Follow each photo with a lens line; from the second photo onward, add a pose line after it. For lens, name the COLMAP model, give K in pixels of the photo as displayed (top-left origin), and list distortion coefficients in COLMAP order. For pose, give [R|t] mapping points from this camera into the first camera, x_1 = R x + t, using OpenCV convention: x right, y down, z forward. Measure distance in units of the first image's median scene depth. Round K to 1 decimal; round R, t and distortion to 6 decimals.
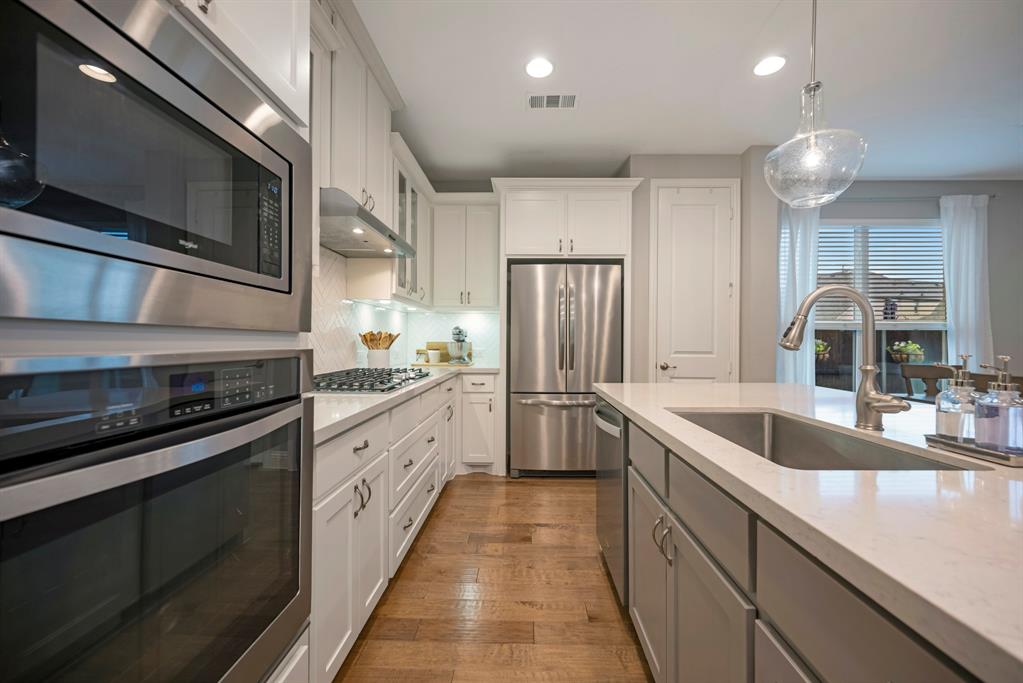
lens RADIAL K [[403.8, 0, 515.9], [0, 403.8, 341.3], [0, 0, 1]] dist [-0.002298, -0.000006]
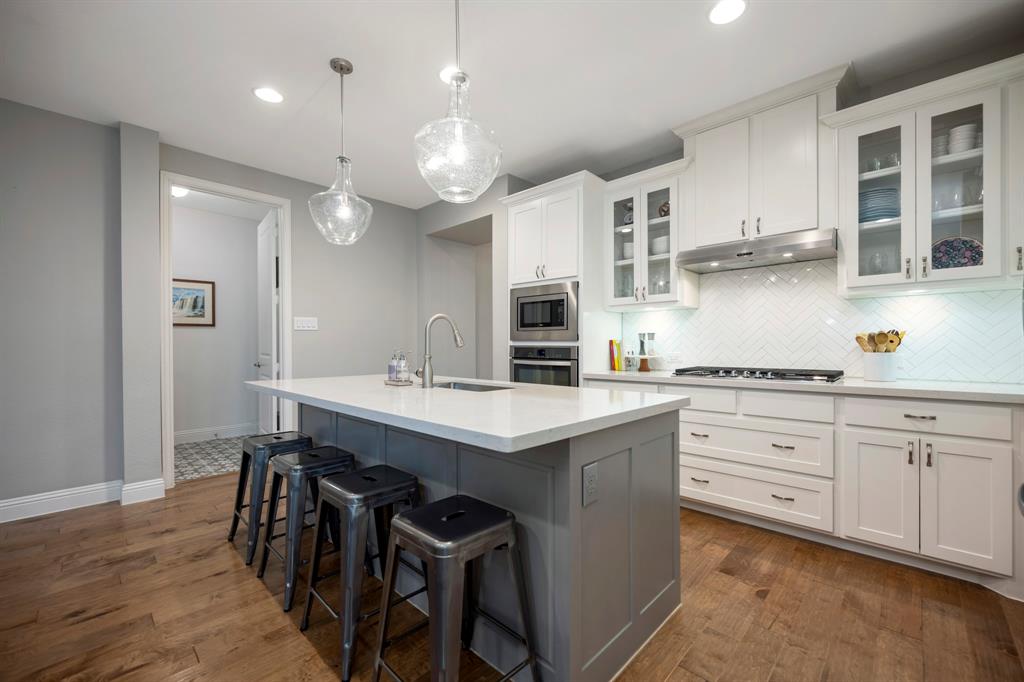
lens RADIAL K [[415.8, 0, 515.9], [0, 415.8, 345.3], [0, 0, 1]] dist [-0.001288, -0.000181]
pose [[-0.671669, 0.001696, -0.740850, 0.681619], [-0.000177, 0.999997, 0.002450, 0.002542], [0.740852, 0.001776, -0.671666, 0.871451]]
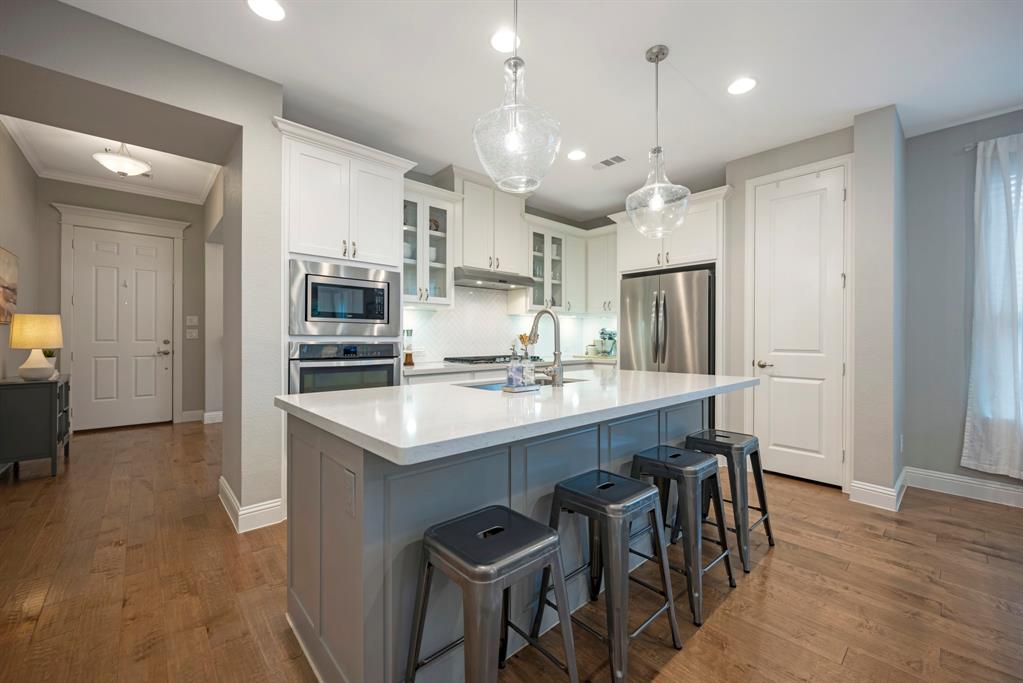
lens RADIAL K [[408.6, 0, 519.9], [0, 408.6, 336.3], [0, 0, 1]] dist [-0.000991, 0.000087]
pose [[0.695094, -0.007163, -0.718883, 0.690463], [0.000271, 0.999953, -0.009701, 0.003098], [0.718919, 0.006548, 0.695063, -0.135807]]
